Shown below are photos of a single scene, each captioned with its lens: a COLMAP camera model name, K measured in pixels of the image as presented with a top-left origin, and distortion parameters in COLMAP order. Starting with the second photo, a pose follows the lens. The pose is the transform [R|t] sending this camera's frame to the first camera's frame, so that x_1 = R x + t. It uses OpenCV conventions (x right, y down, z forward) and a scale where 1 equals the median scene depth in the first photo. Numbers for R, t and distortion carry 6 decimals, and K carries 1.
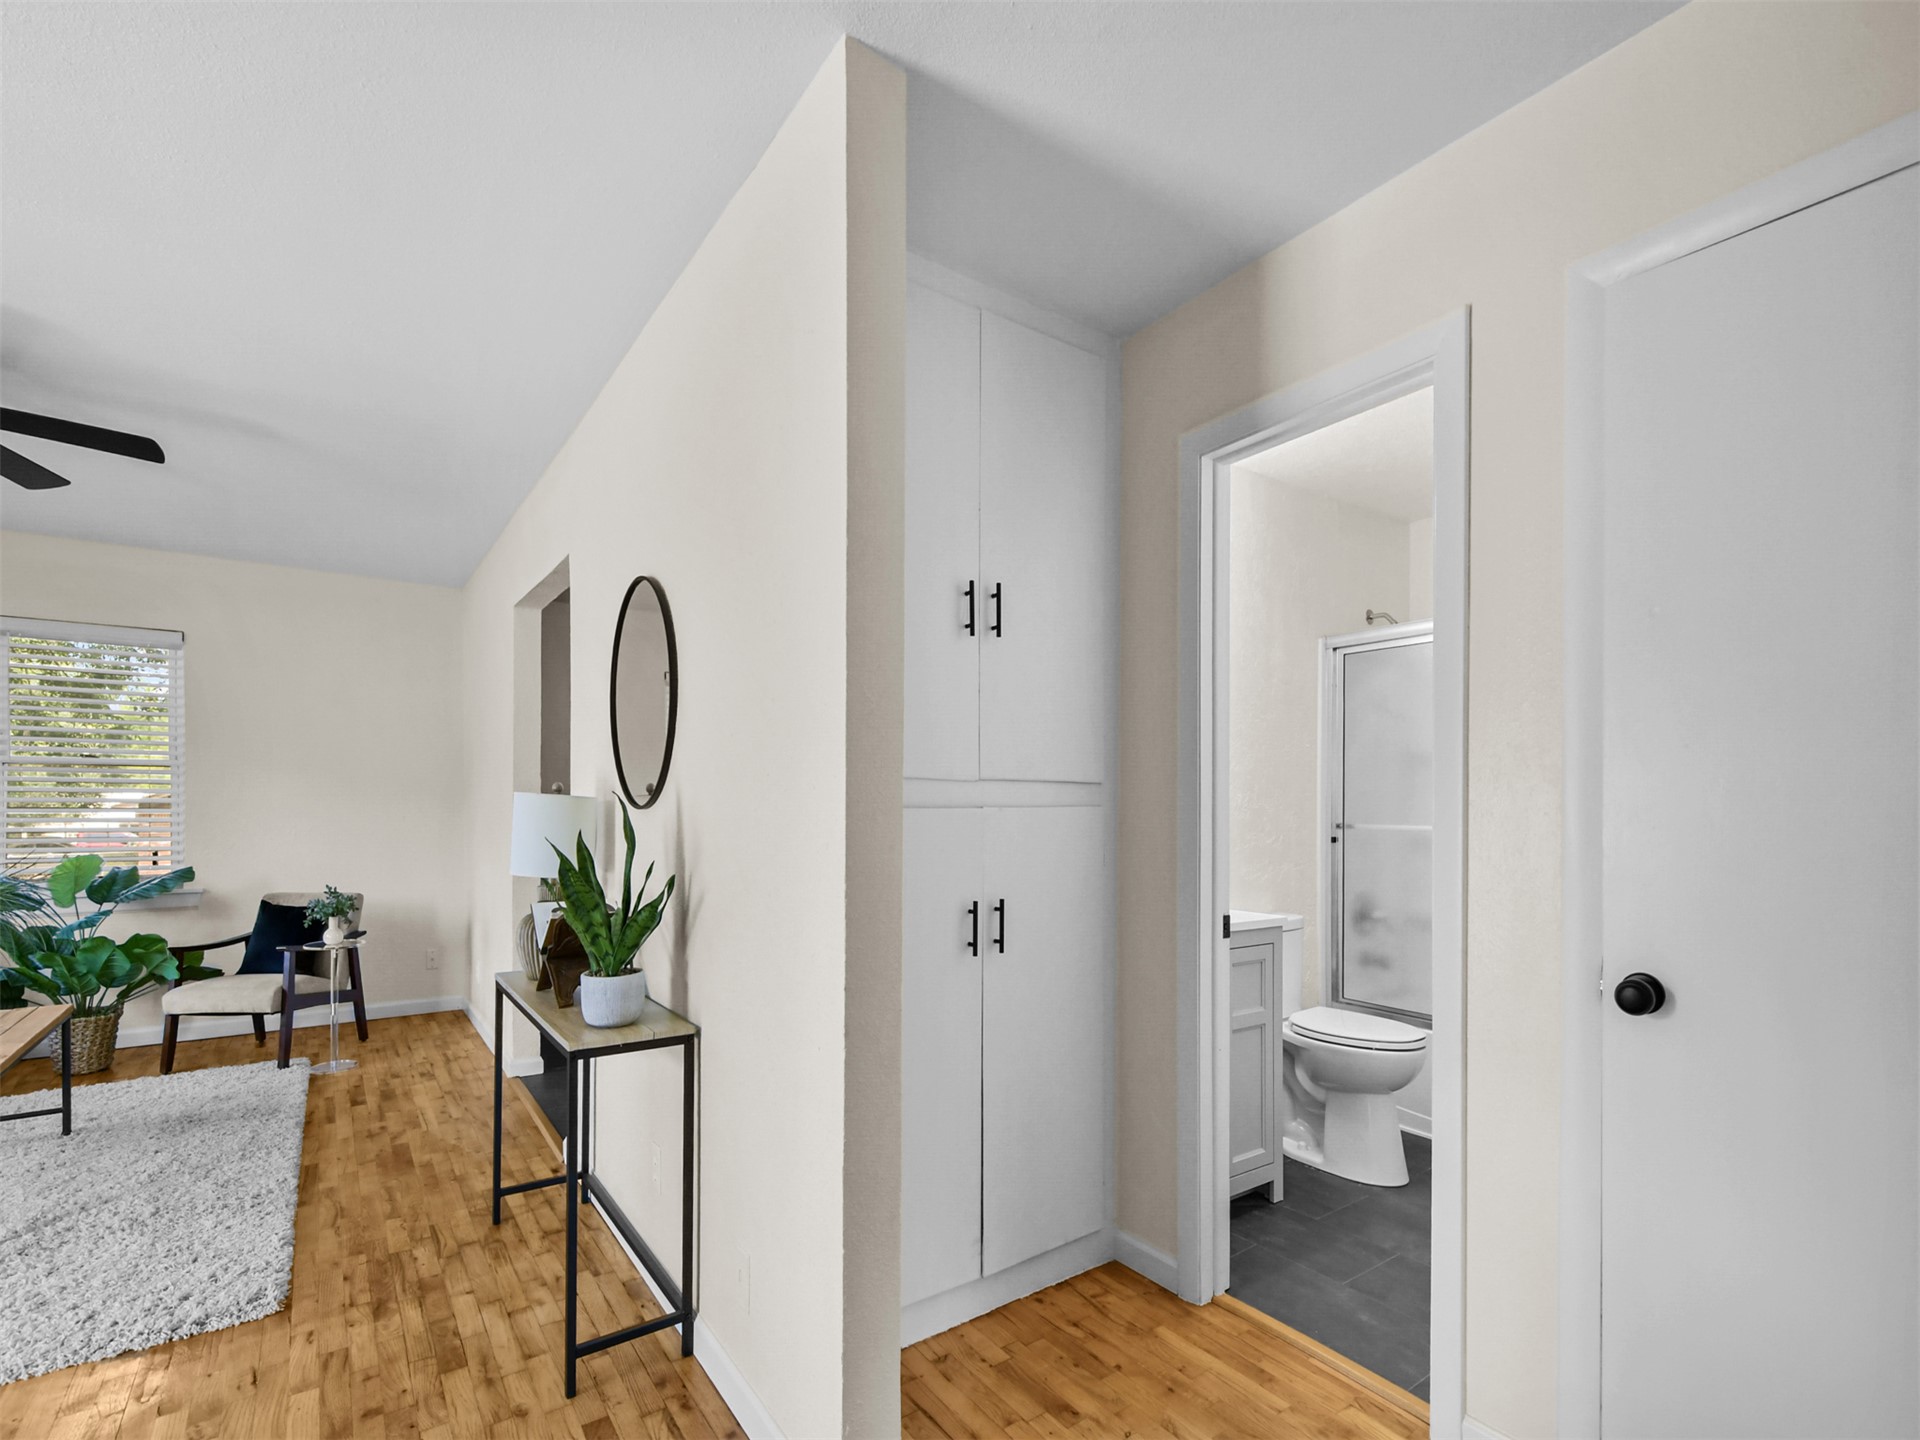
lens RADIAL K [[869.9, 0, 957.2], [0, 869.9, 766.6], [0, 0, 1]] dist [0.001335, 0.000018]
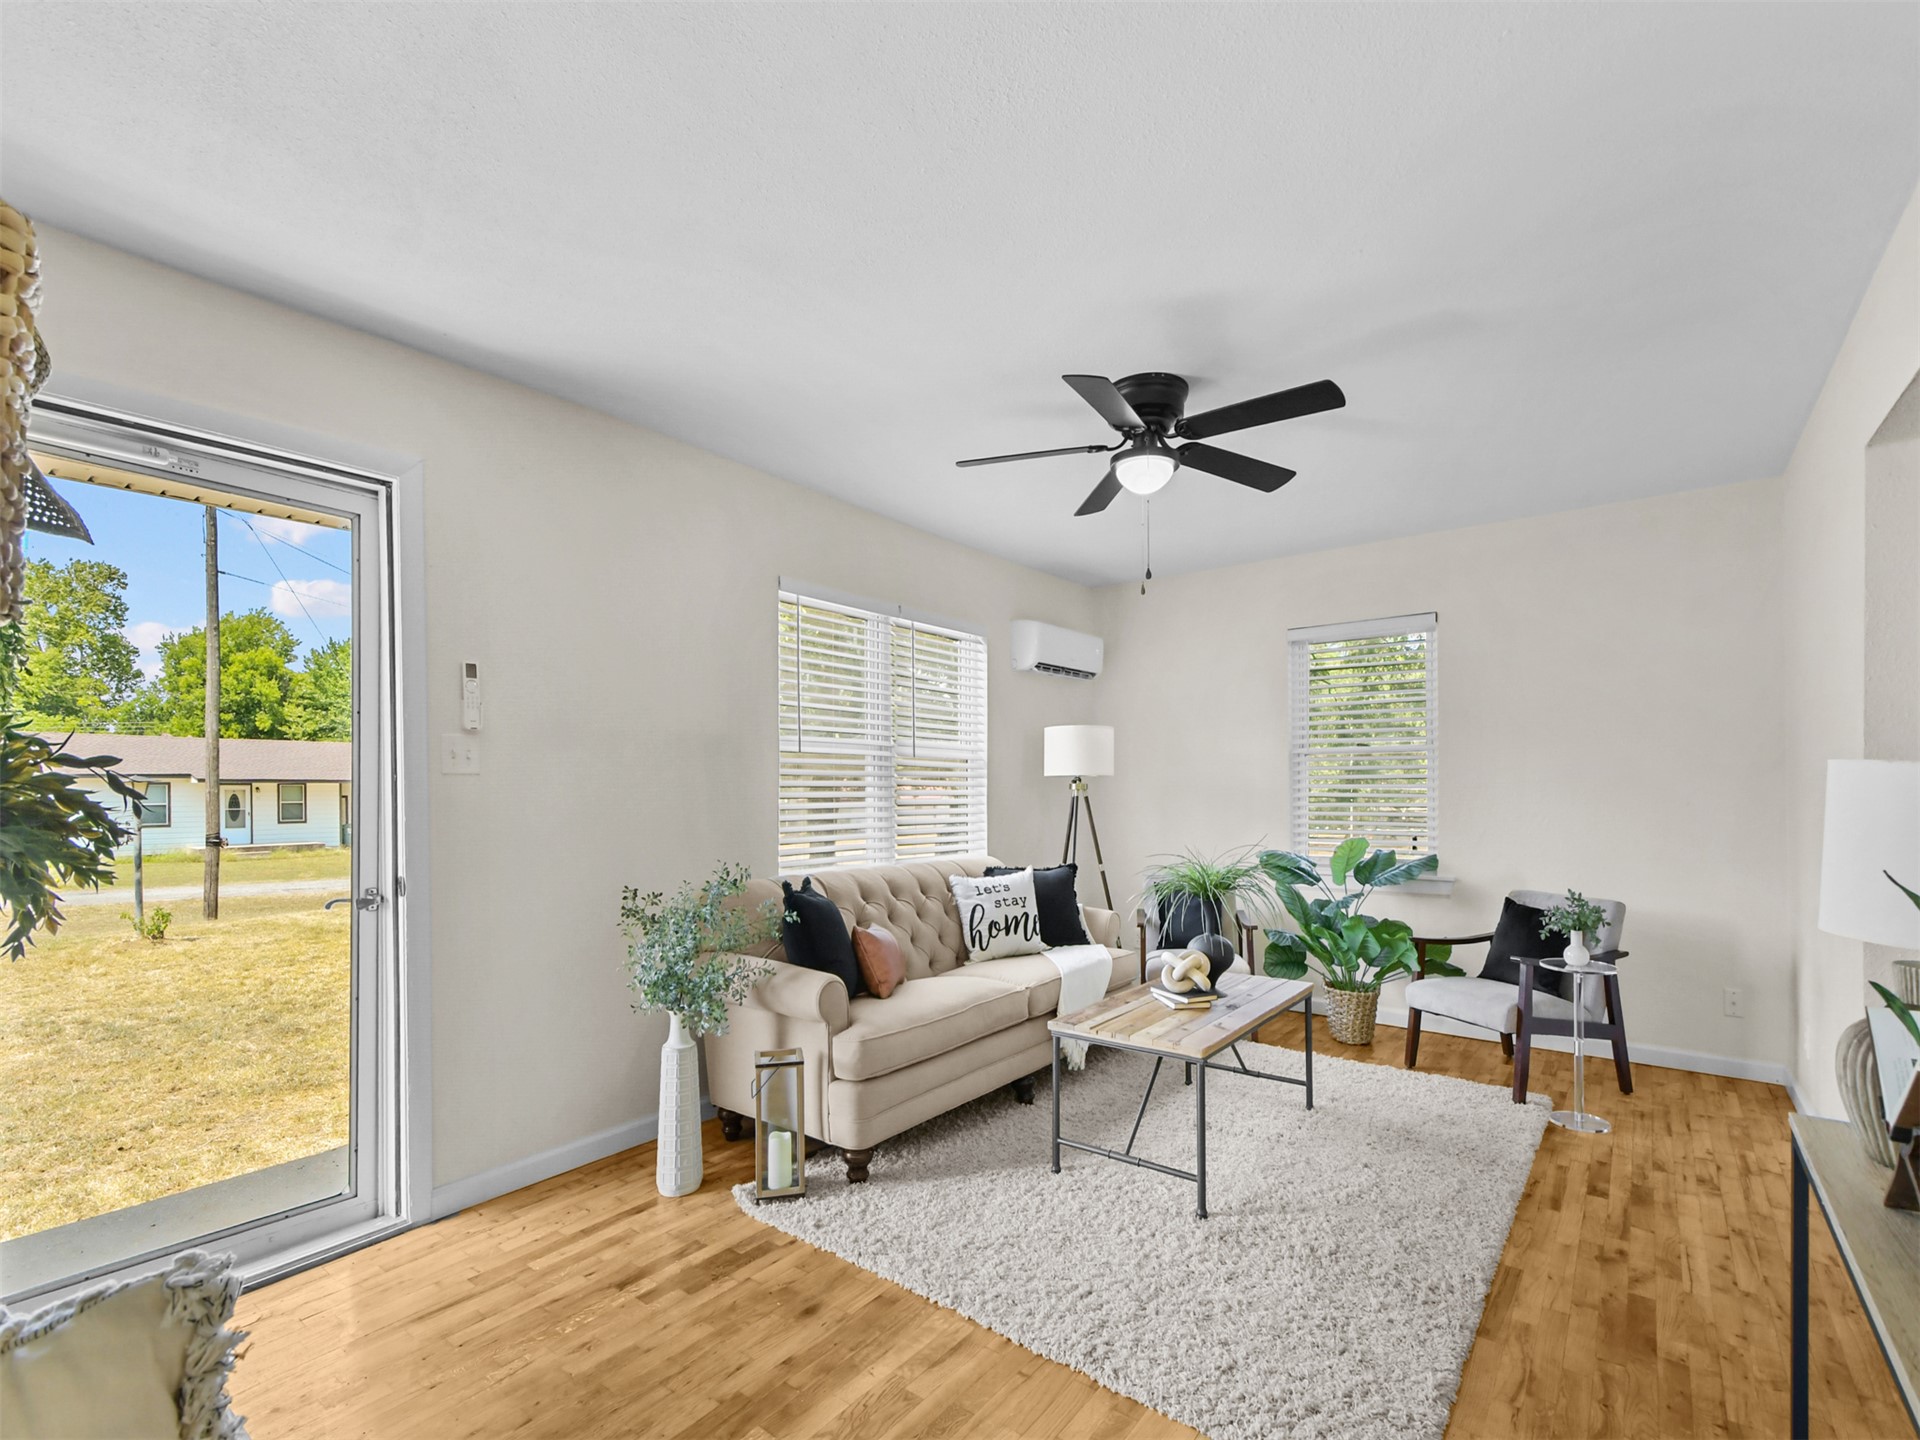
lens RADIAL K [[874.3, 0, 953.7], [0, 874.3, 801.9], [0, 0, 1]] dist [0.002153, -0.000001]
pose [[0.269996, 0.011242, -0.962796, -0.106427], [0.045764, 0.998652, 0.024494, 0.010244], [0.961773, -0.050675, 0.269118, 0.251911]]
